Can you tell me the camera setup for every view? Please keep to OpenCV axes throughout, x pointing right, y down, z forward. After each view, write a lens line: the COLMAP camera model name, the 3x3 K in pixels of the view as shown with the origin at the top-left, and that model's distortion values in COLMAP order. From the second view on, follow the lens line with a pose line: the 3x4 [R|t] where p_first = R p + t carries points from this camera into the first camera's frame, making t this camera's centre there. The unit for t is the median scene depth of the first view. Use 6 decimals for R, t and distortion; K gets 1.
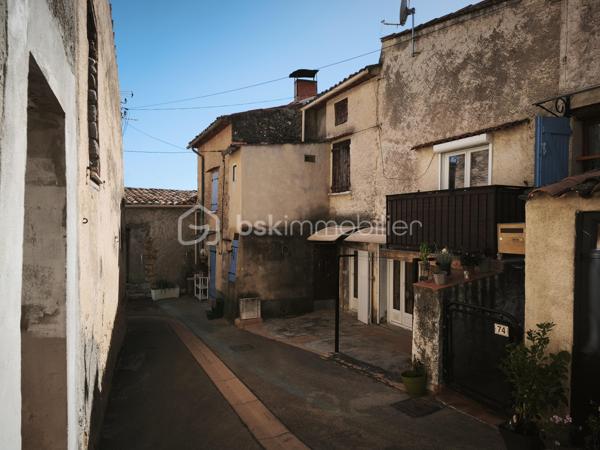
lens RADIAL K [[493.8, 0, 300.0], [0, 493.8, 225.0], [0, 0, 1]] dist [0.142305, 0.001593]
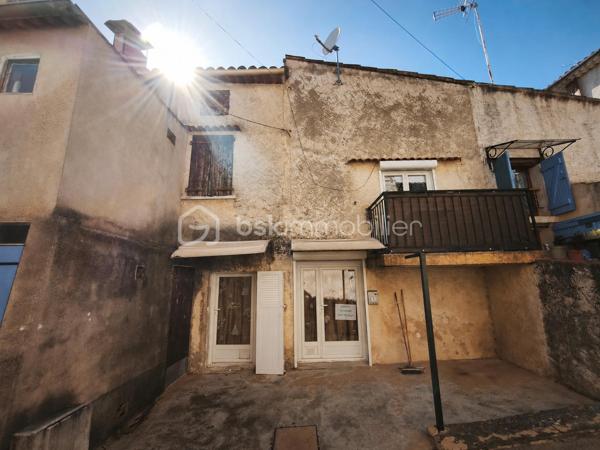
lens RADIAL K [[260.0, 0, 300.0], [0, 260.0, 225.0], [0, 0, 1]] dist [-0.002310, -0.000076]
pose [[0.385527, 0.181001, 0.904769, -0.248371], [0.046812, 0.975471, -0.215092, 0.077306], [-0.921508, 0.125278, 0.367597, 0.871983]]
